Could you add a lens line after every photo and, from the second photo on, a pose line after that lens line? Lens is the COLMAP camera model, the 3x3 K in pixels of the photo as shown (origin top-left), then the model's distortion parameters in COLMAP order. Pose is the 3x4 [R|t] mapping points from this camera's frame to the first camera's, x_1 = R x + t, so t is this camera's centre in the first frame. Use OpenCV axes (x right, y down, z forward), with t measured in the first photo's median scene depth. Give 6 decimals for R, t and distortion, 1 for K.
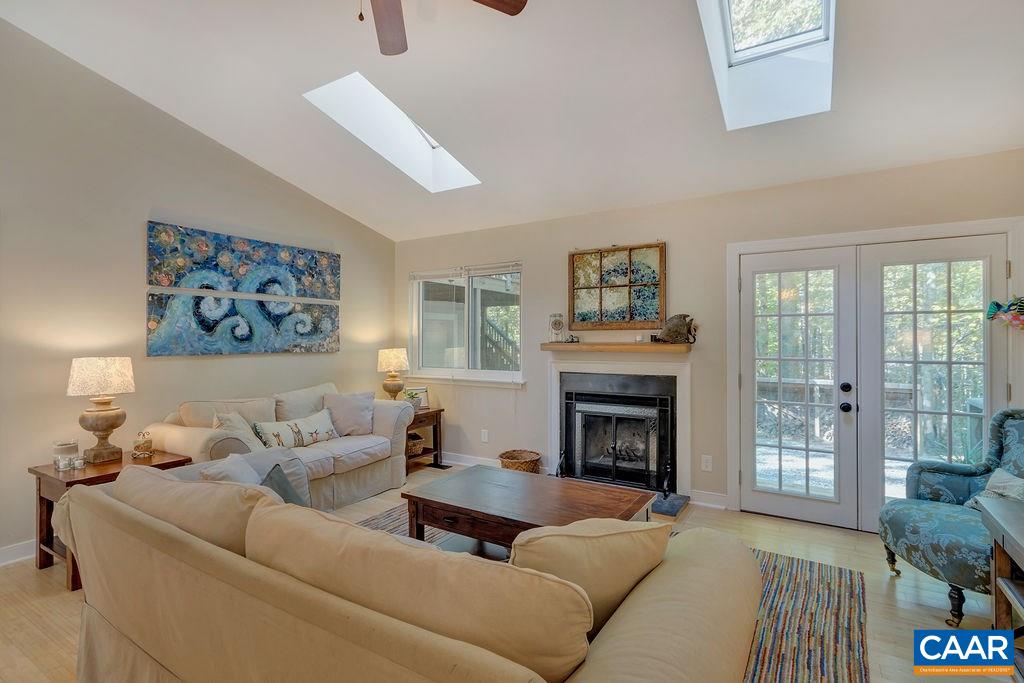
lens RADIAL K [[453.6, 0, 513.8], [0, 453.6, 338.0], [0, 0, 1]] dist [0.001971, -0.001118]
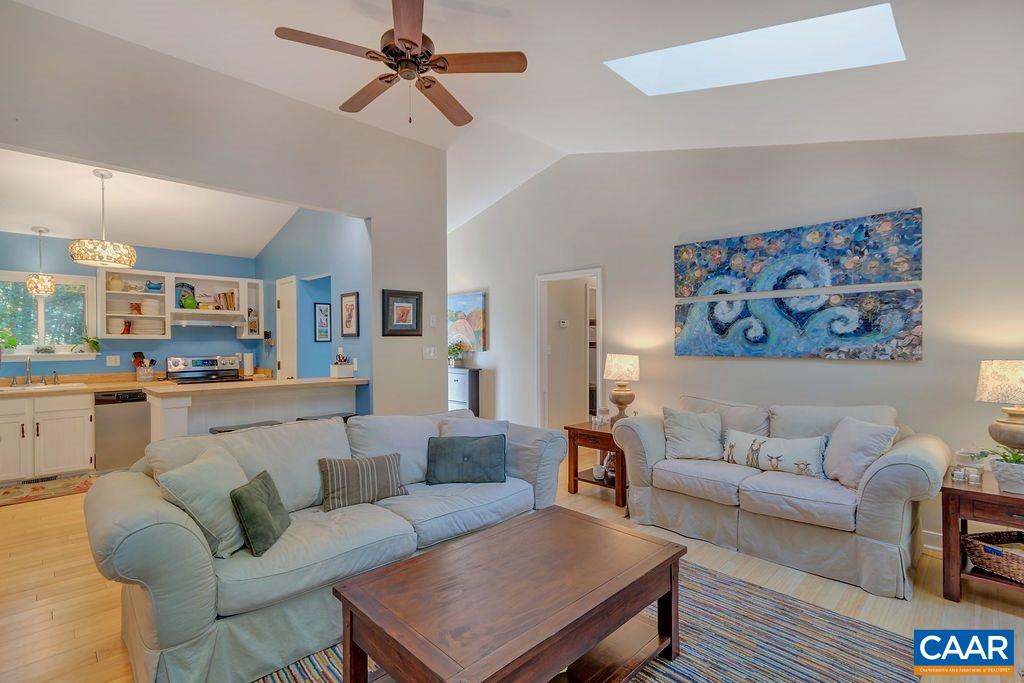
lens RADIAL K [[453.6, 0, 497.8], [0, 453.6, 343.4], [0, 0, 1]] dist [0.001971, -0.001118]
pose [[-0.206610, 0.005521, -0.978408, 0.428598], [0.005057, 0.999977, 0.004575, -0.000388], [0.978410, -0.004003, -0.206633, 0.656359]]
